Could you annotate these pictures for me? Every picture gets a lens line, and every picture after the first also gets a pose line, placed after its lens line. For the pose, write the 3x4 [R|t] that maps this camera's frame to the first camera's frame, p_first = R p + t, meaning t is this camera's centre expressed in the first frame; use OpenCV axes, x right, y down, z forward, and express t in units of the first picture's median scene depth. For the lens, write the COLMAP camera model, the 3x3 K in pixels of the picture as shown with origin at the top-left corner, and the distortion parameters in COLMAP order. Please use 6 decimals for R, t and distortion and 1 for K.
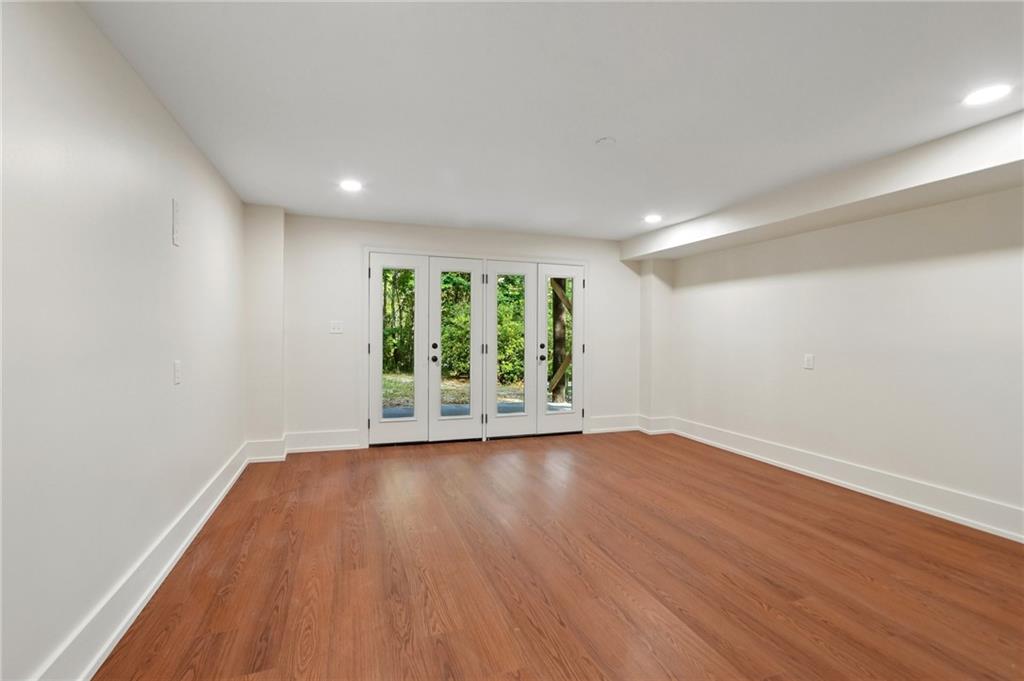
lens RADIAL K [[452.0, 0, 509.7], [0, 452.0, 340.6], [0, 0, 1]] dist [-0.014259, 0.008408]
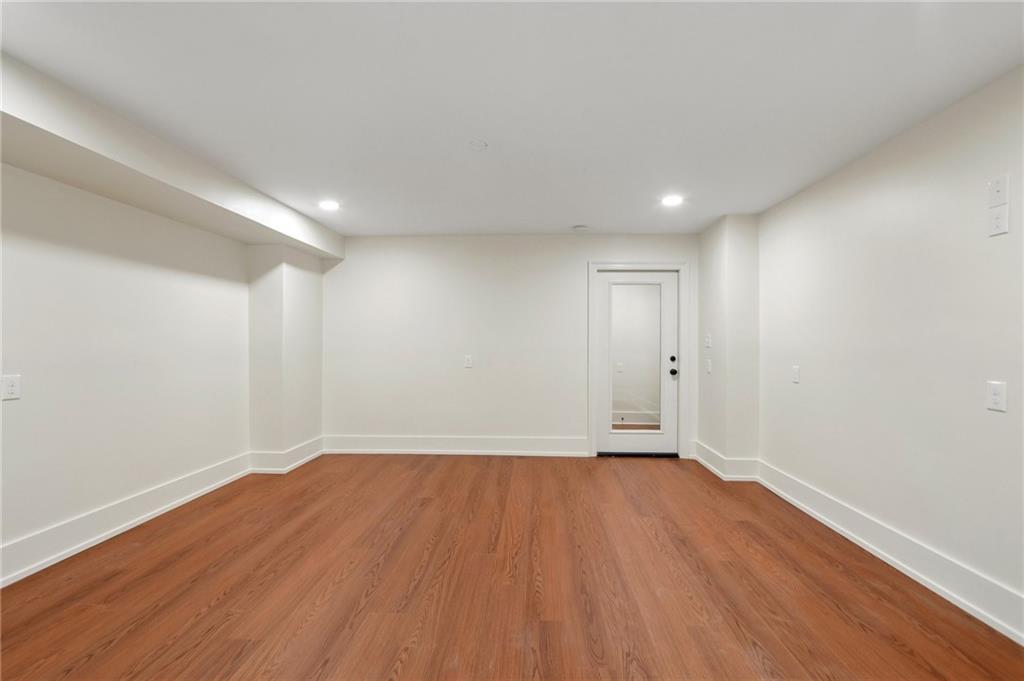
lens RADIAL K [[452.0, 0, 517.5], [0, 452.0, 340.9], [0, 0, 1]] dist [-0.014259, 0.008408]
pose [[-0.926681, -0.008141, 0.375761, -0.256431], [-0.002848, 0.999889, 0.014639, -0.036202], [-0.375838, 0.012495, -0.926601, 2.039996]]
